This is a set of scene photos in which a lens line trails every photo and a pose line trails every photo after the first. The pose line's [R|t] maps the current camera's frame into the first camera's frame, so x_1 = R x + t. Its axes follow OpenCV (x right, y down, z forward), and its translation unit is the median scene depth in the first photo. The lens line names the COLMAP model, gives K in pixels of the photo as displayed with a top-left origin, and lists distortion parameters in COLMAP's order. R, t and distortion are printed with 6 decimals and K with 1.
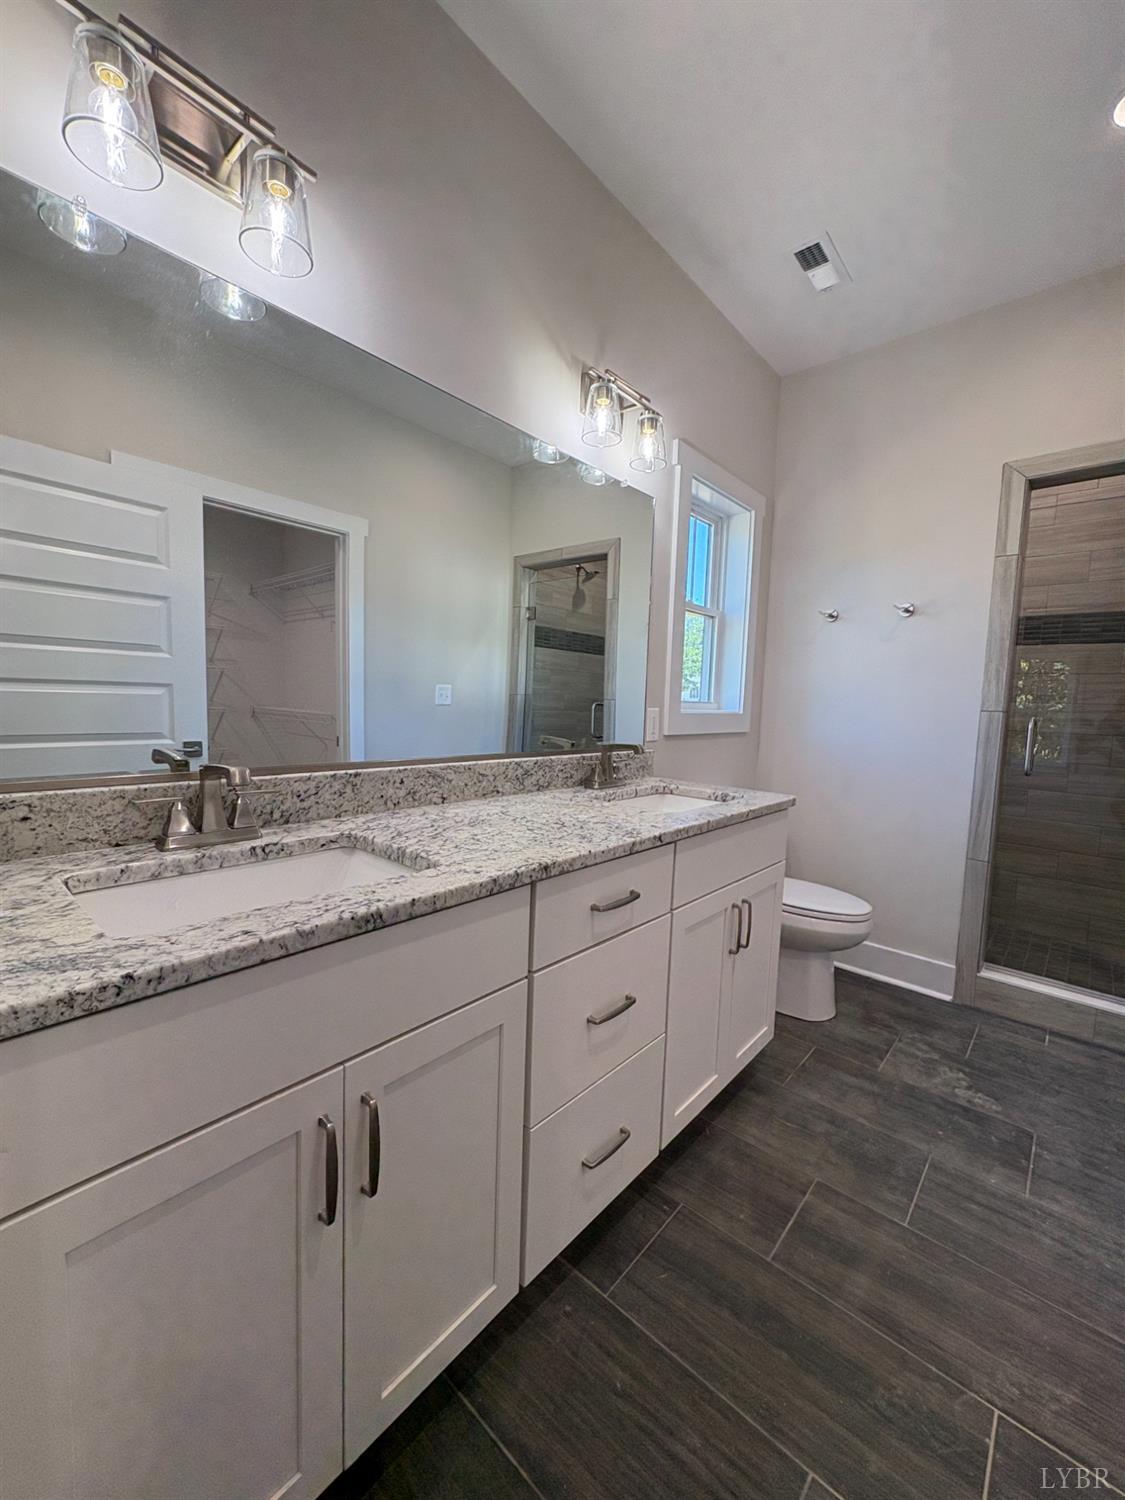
lens RADIAL K [[595.4, 0, 562.7], [0, 595.4, 750.0], [0, 0, 1]] dist [-0.001698, 0.000475]
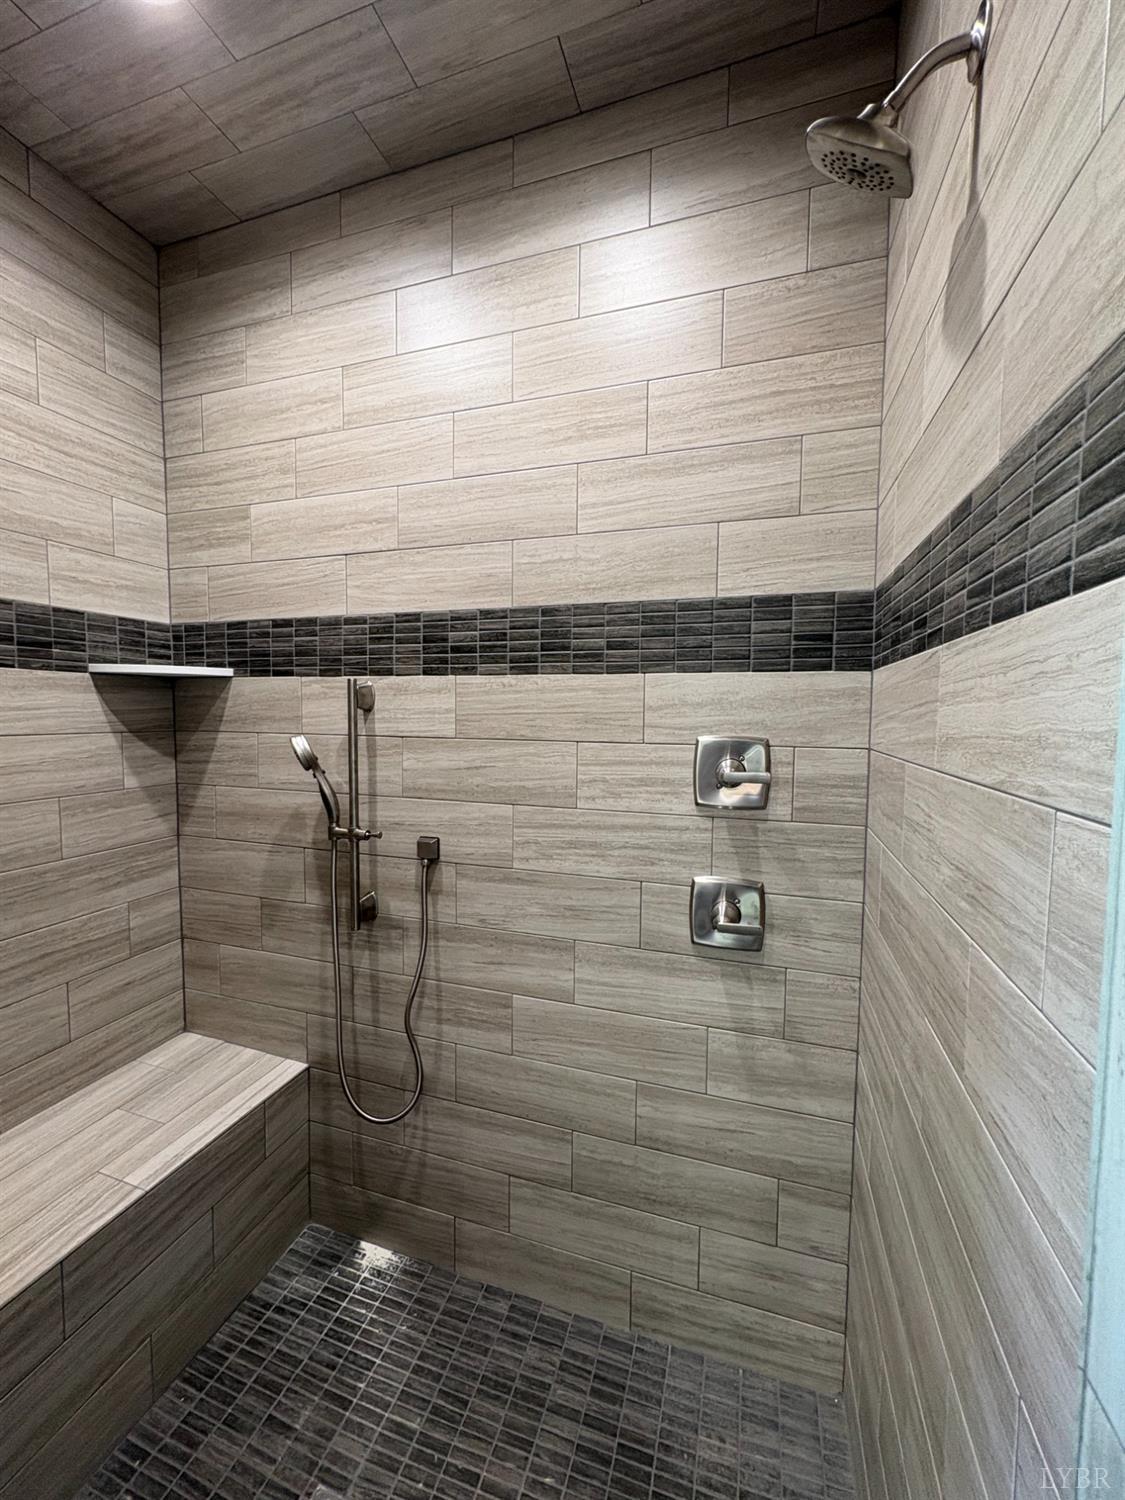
lens RADIAL K [[595.4, 0, 561.4], [0, 595.4, 749.3], [0, 0, 1]] dist [-0.001698, 0.000475]
pose [[0.917012, -0.049322, 0.395798, 1.431041], [0.055226, 0.998468, -0.003528, -0.254526], [-0.395018, 0.025093, 0.918331, 1.255444]]
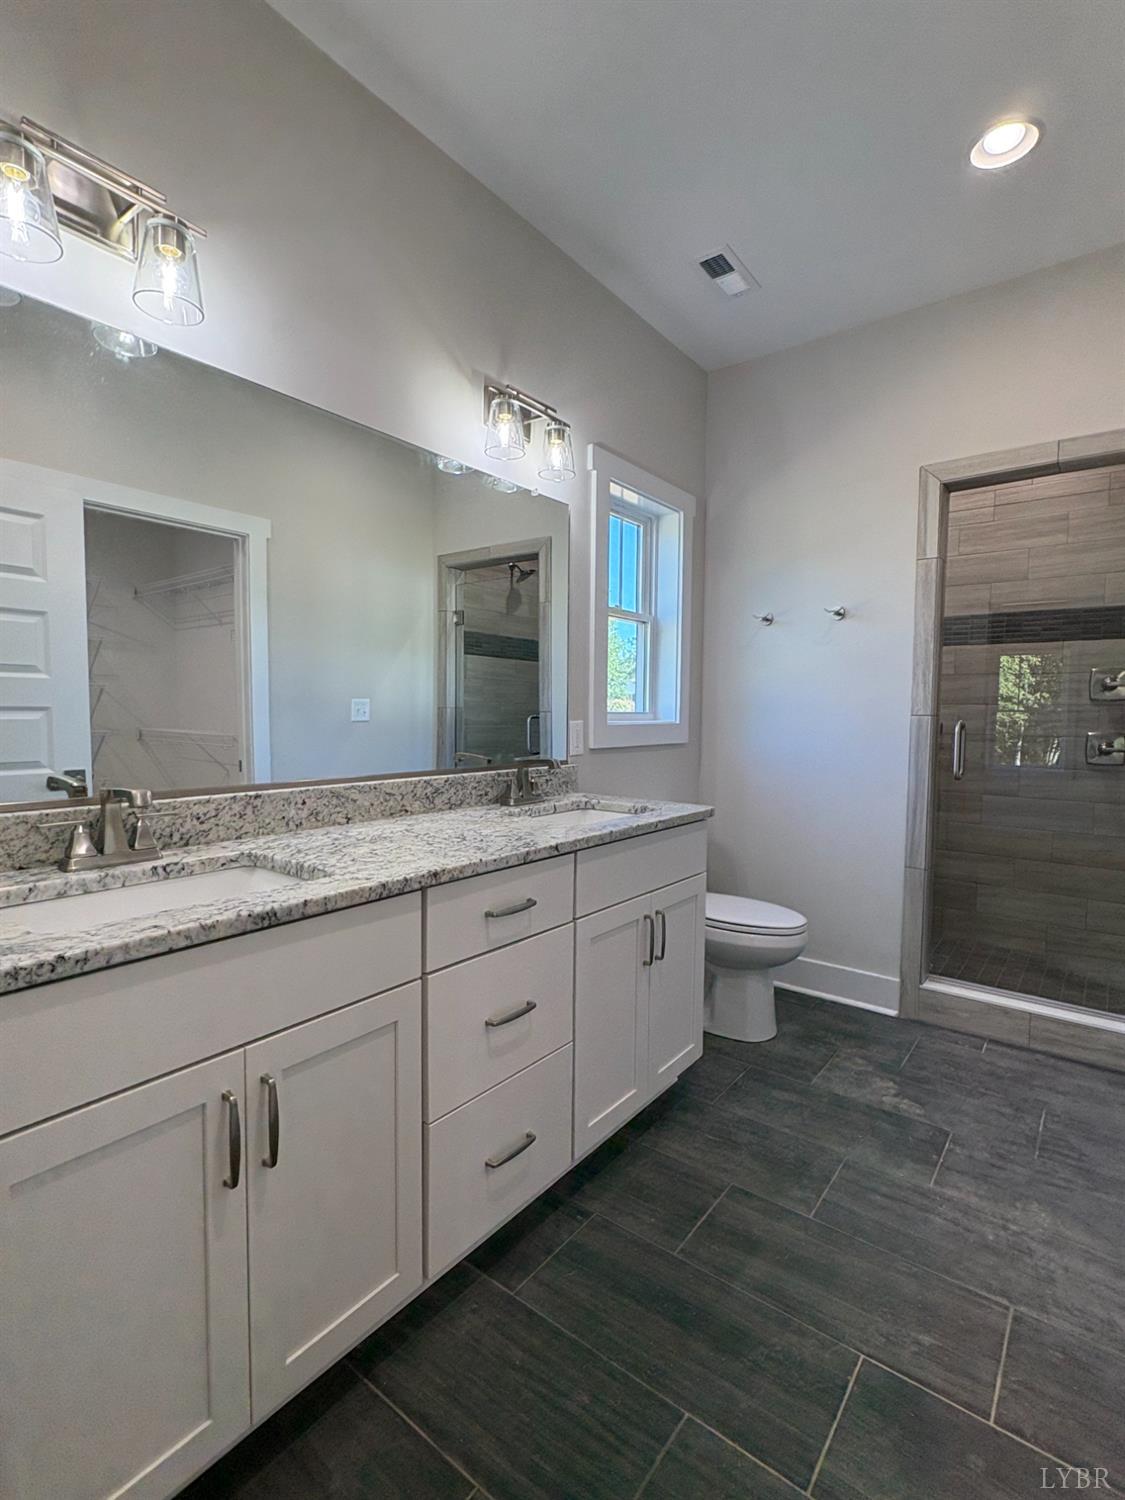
lens RADIAL K [[710.1, 0, 563.2], [0, 710.1, 750.4], [0, 0, 1]] dist [-0.000241, 0.000004]
pose [[0.997685, -0.027583, 0.062167, 0.091558], [0.029188, 0.999260, -0.025061, 0.008319], [-0.061430, 0.026817, 0.997751, -0.216631]]
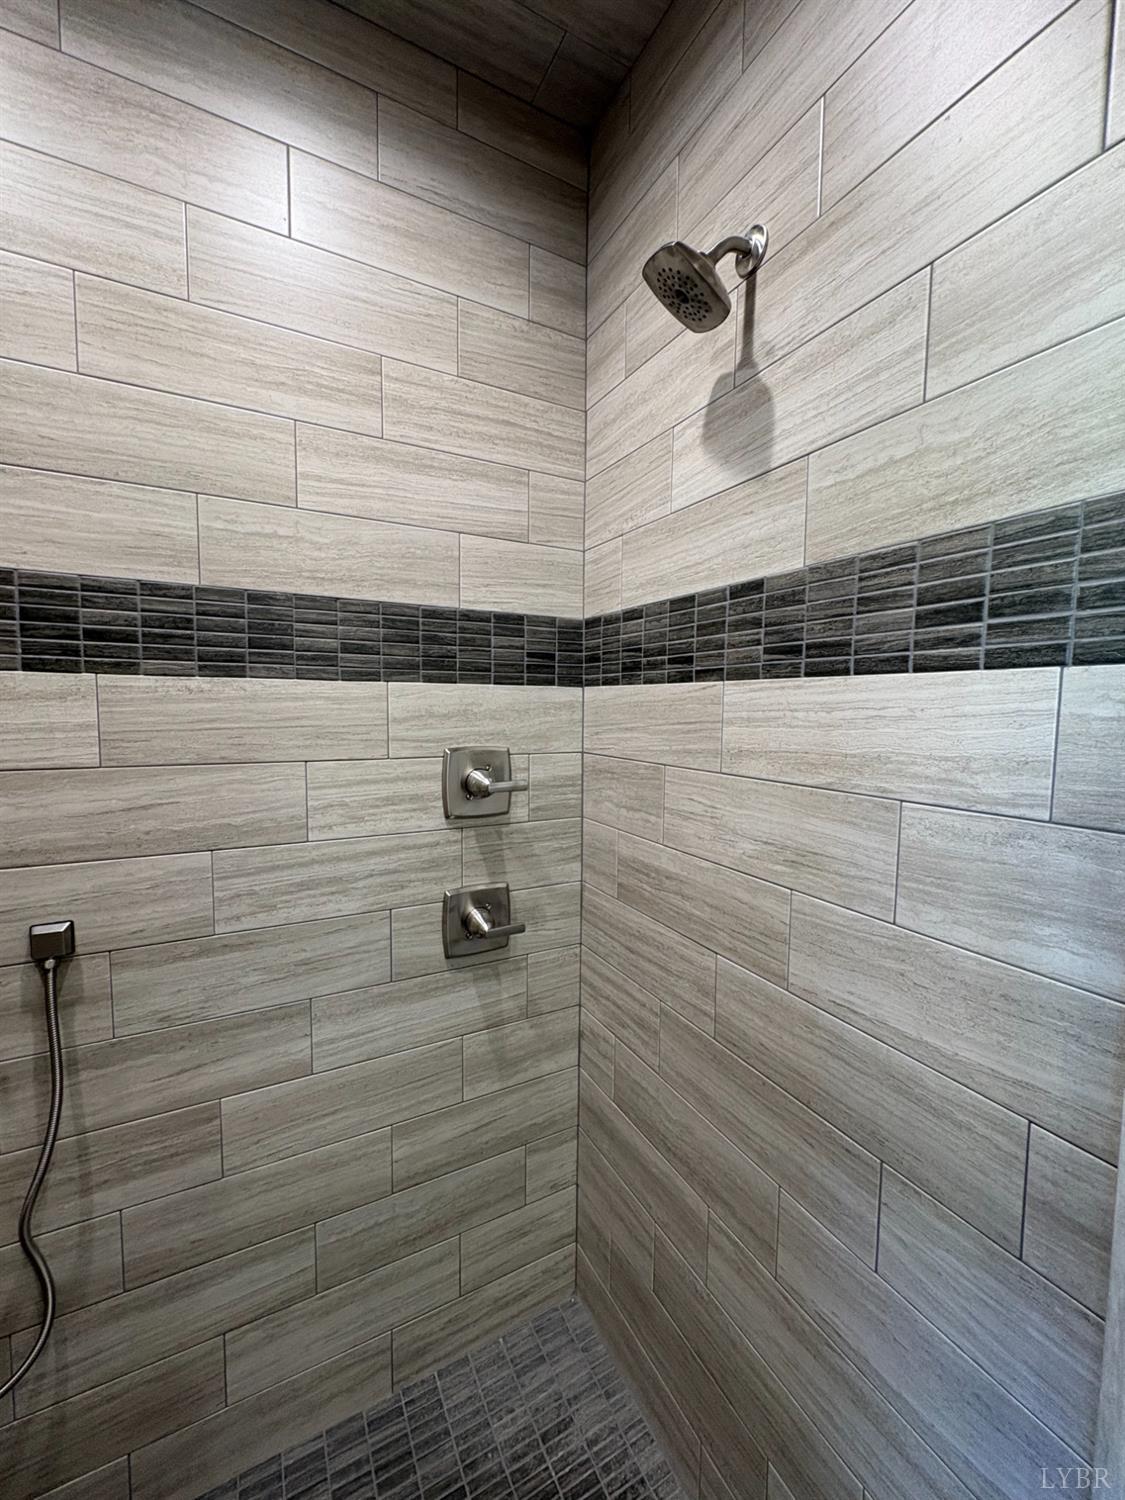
lens RADIAL K [[595.4, 0, 567.3], [0, 595.4, 749.6], [0, 0, 1]] dist [-0.001698, 0.000475]
pose [[0.347137, -0.098276, 0.932651, 1.223871], [0.081924, 0.993870, 0.074234, -0.312980], [-0.934229, 0.050637, 0.353060, 1.513033]]
